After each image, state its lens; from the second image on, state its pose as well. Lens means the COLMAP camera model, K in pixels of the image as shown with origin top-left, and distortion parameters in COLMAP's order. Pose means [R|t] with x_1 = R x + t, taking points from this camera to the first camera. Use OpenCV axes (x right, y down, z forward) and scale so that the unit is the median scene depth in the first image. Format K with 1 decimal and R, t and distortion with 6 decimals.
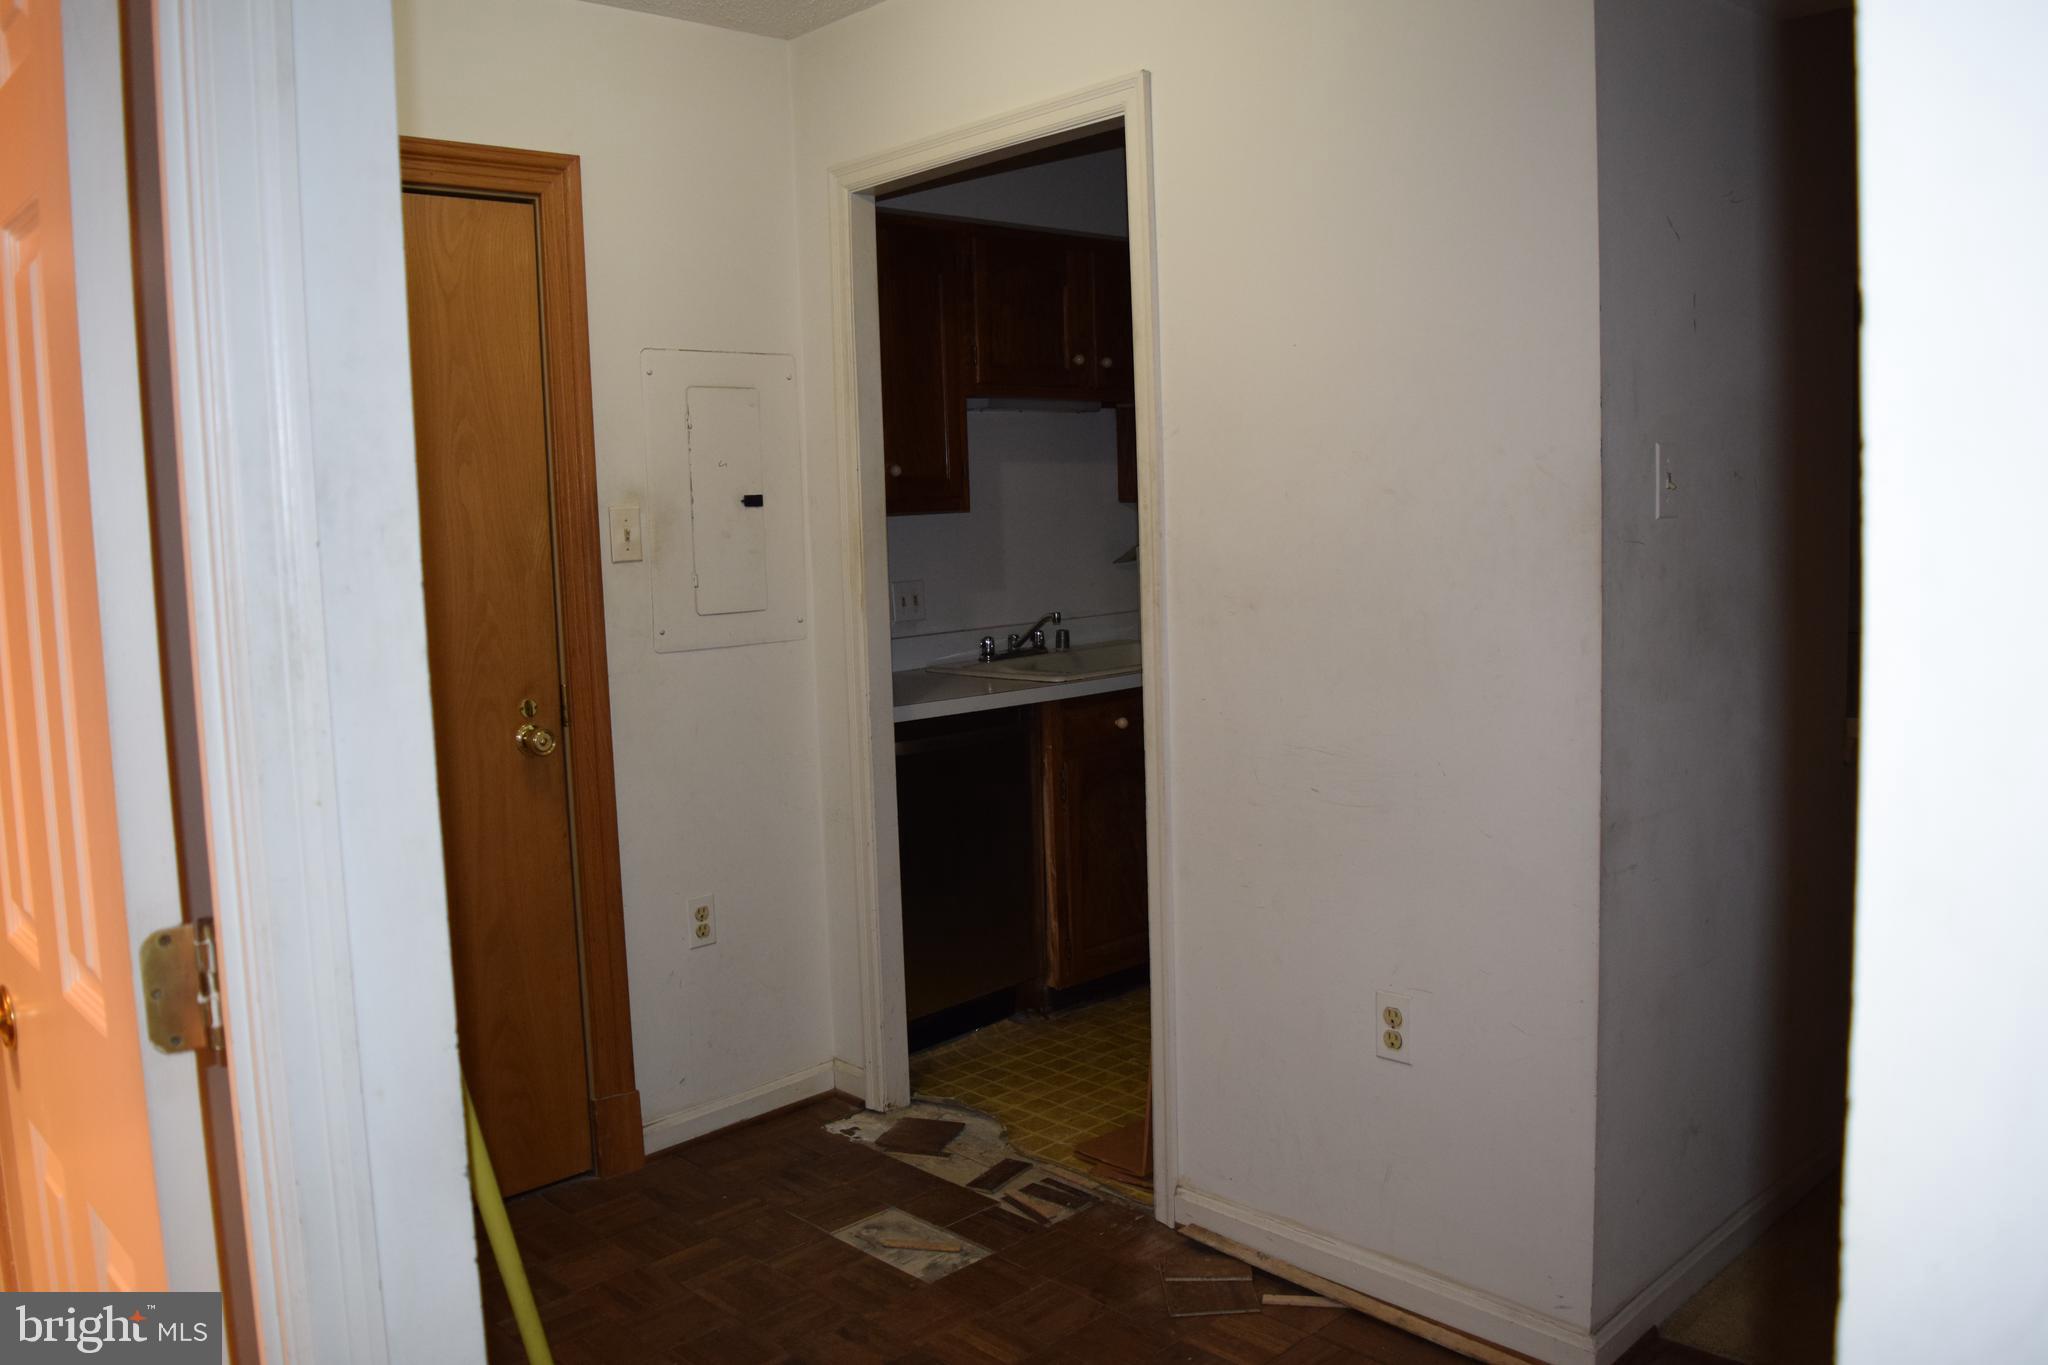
lens RADIAL K [[1593.1, 0, 1015.3], [0, 1593.1, 668.6], [0, 0, 1]] dist [-0.094549, 0.018044]
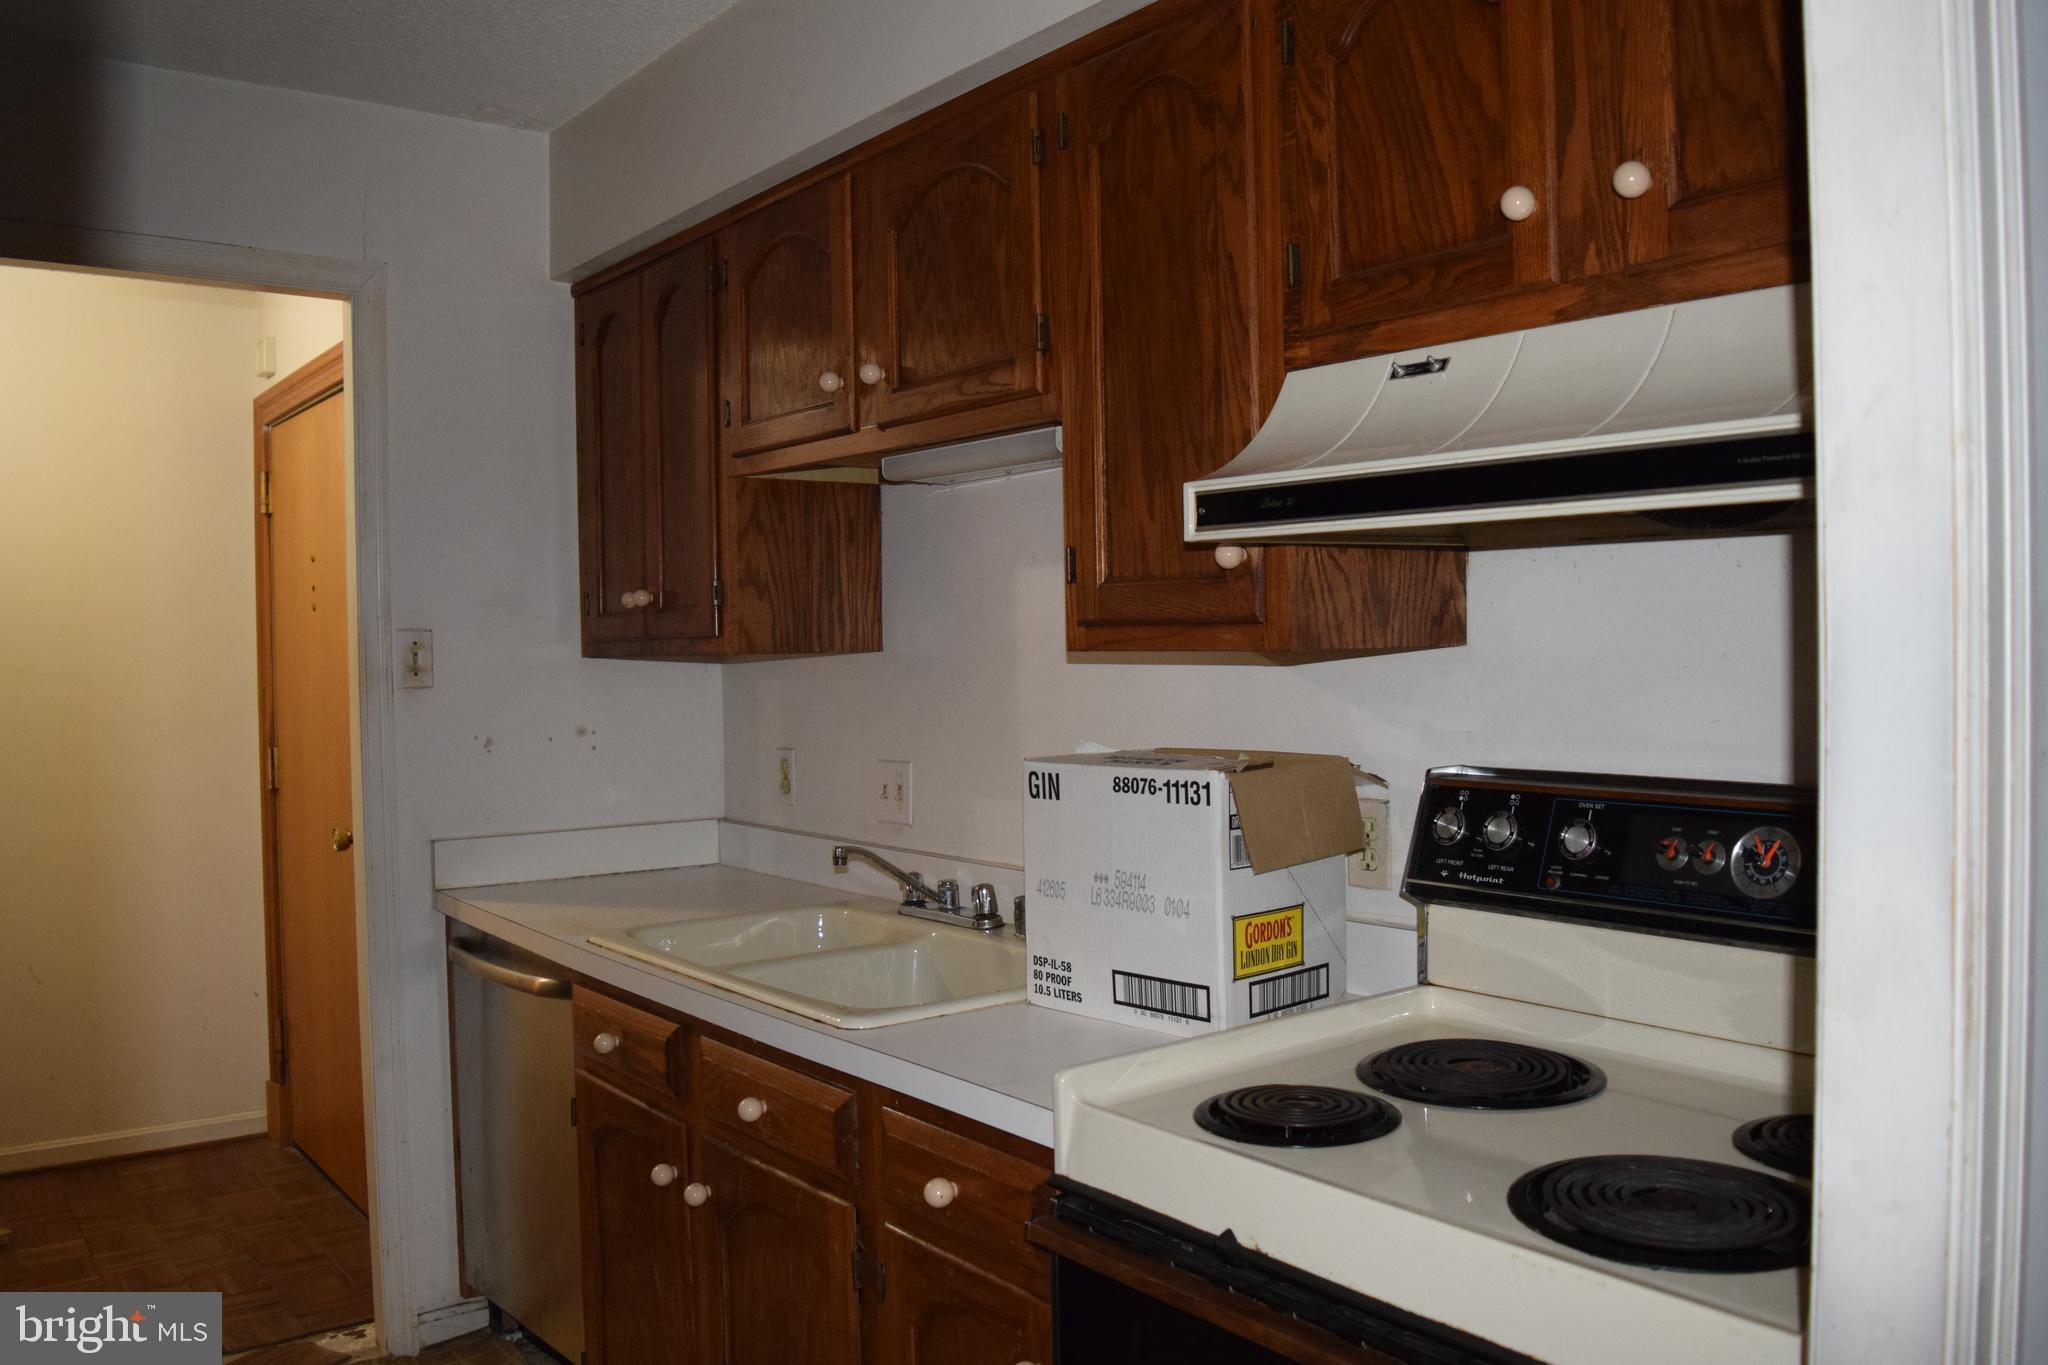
lens RADIAL K [[1593.1, 0, 1015.3], [0, 1593.1, 668.6], [0, 0, 1]] dist [-0.094549, 0.018044]
pose [[-0.093668, 0.053233, -0.994179, 0.574086], [-0.083077, 0.994669, 0.061087, -0.138013], [0.992131, 0.088315, -0.088746, 1.130720]]
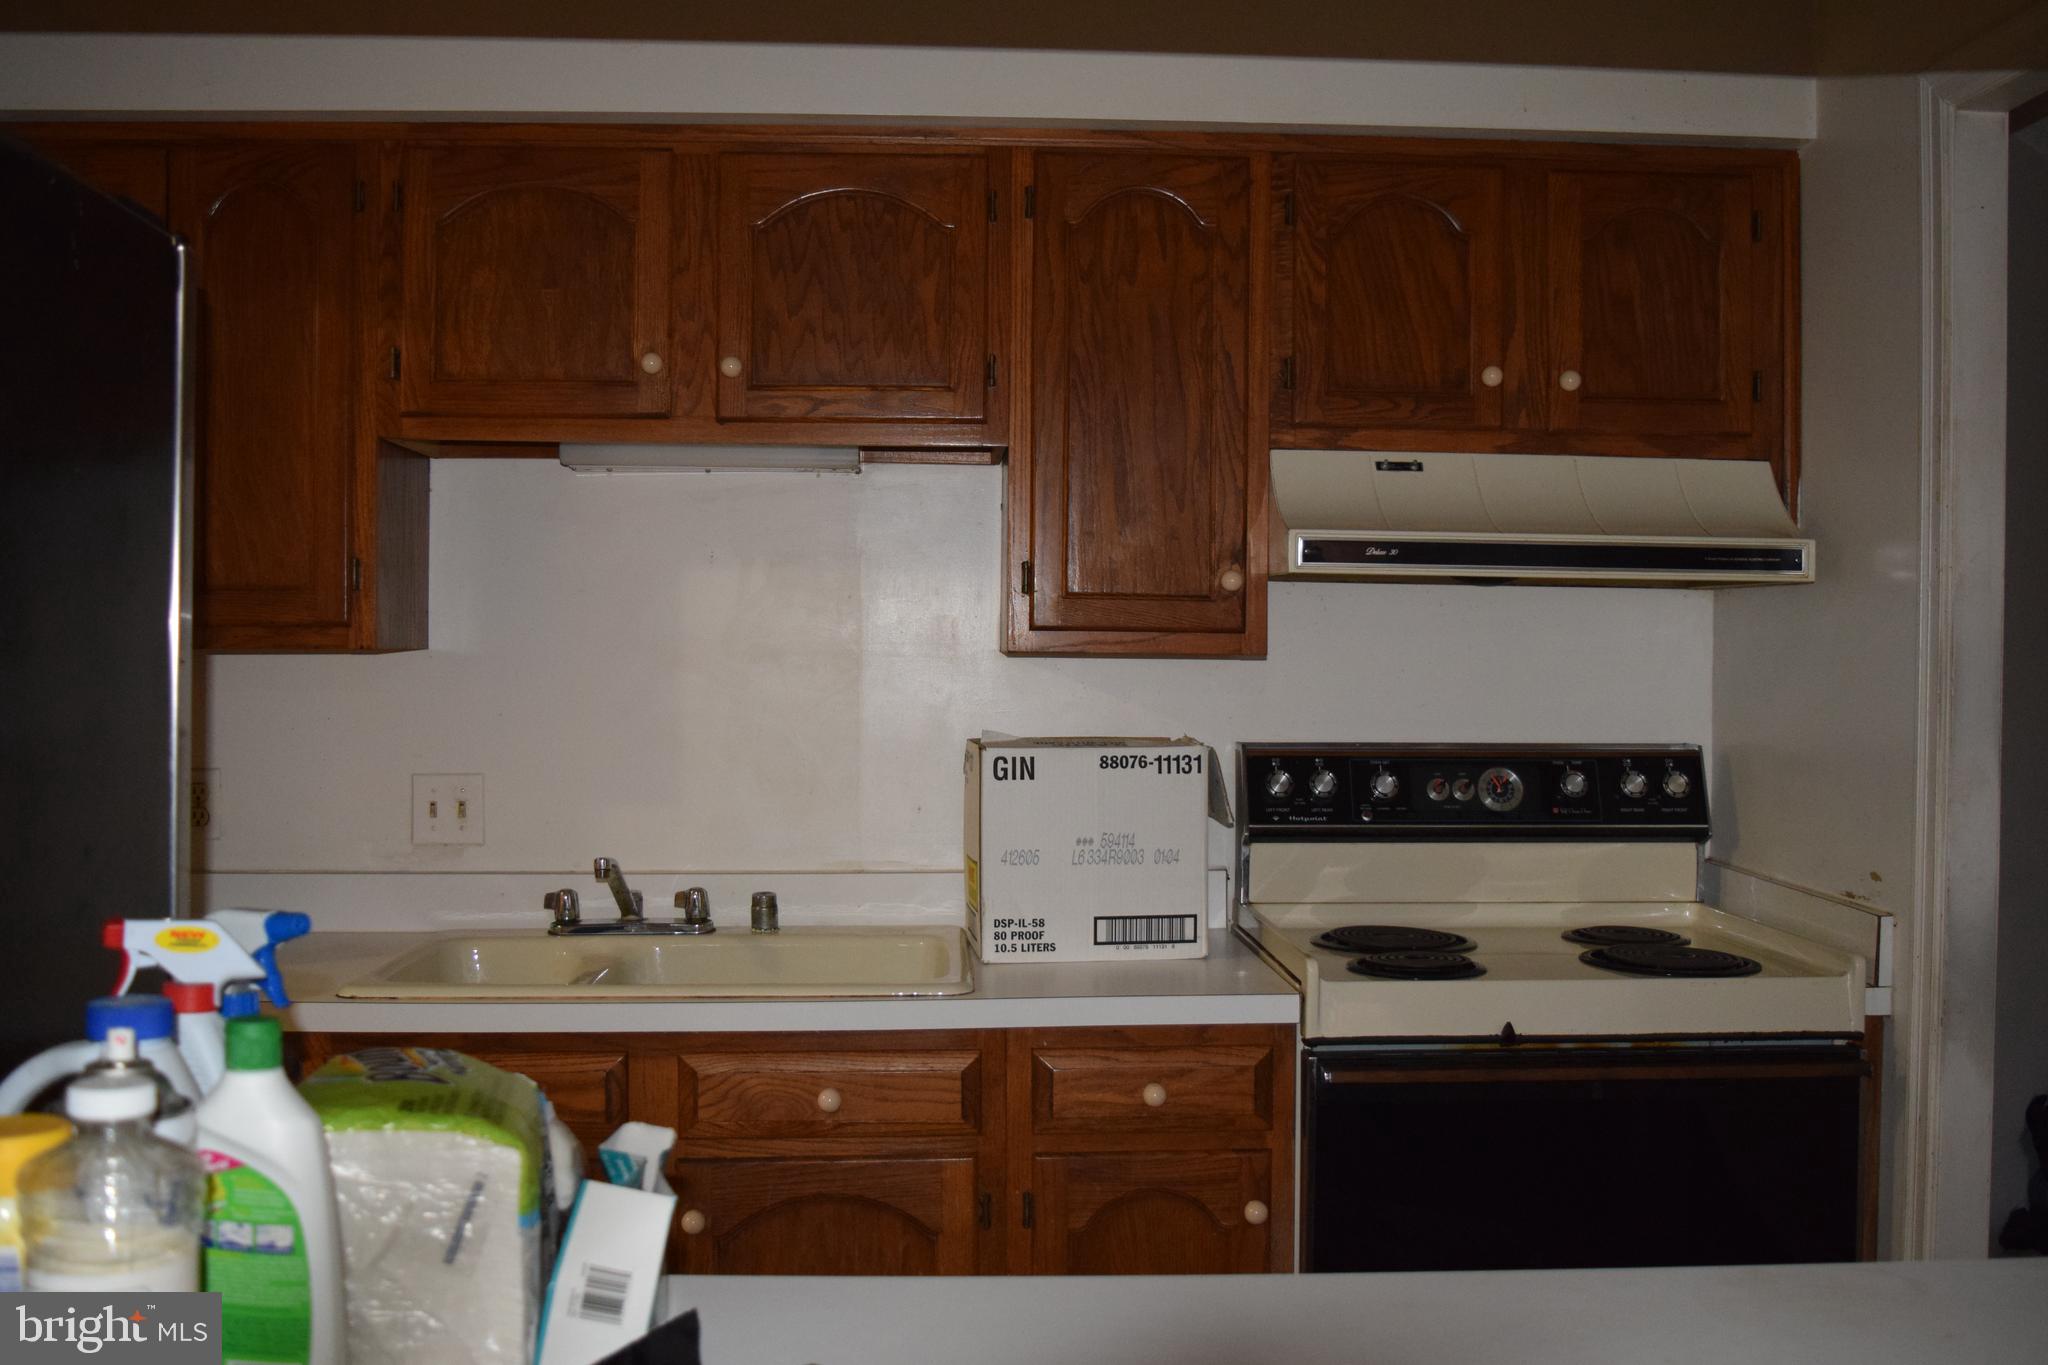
lens RADIAL K [[1930.9, 0, 1015.0], [0, 1930.9, 674.2], [0, 0, 1]] dist [-0.077634, -0.005424]
pose [[0.758514, 0.046750, -0.649977, 0.534250], [-0.099362, 0.994058, -0.044456, -0.081554], [0.644036, 0.098304, 0.758652, 0.629598]]
